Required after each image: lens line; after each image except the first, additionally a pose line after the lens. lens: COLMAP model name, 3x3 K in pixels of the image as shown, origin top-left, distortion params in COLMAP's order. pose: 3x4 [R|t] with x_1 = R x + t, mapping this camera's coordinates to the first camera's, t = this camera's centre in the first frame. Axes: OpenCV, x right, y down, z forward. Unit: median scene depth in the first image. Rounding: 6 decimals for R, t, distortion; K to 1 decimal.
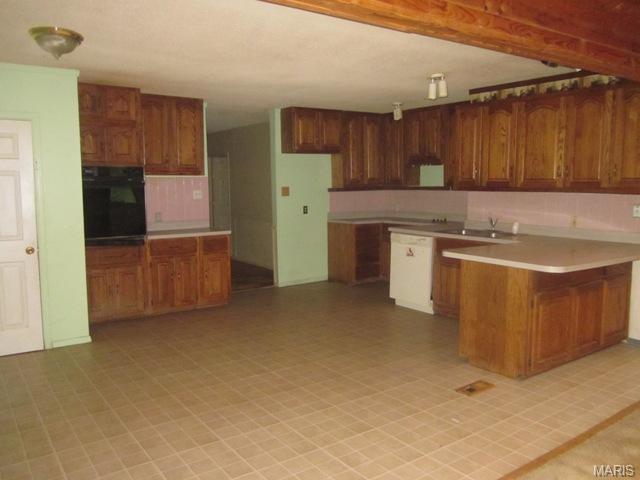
lens RADIAL K [[534.0, 0, 319.5], [0, 534.0, 237.7], [0, 0, 1]] dist [-0.047818, 0.026171]
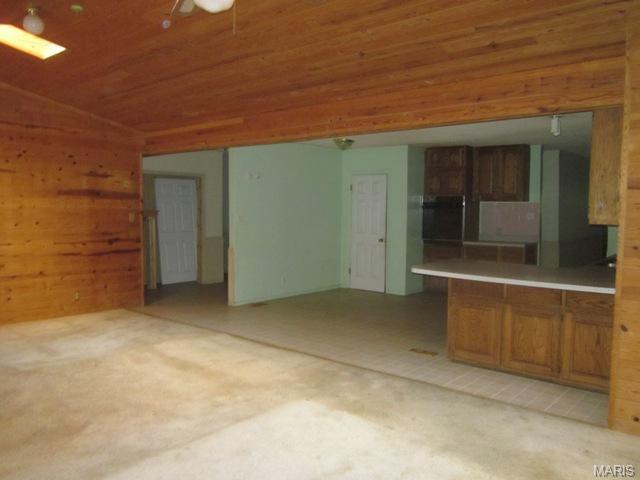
lens RADIAL K [[534.0, 0, 319.1], [0, 534.0, 240.7], [0, 0, 1]] dist [-0.047818, 0.026171]
pose [[0.230503, 0.071829, -0.970417, 1.324101], [-0.103423, 0.993431, 0.048966, -0.046917], [0.967560, 0.089077, 0.236418, 0.303451]]
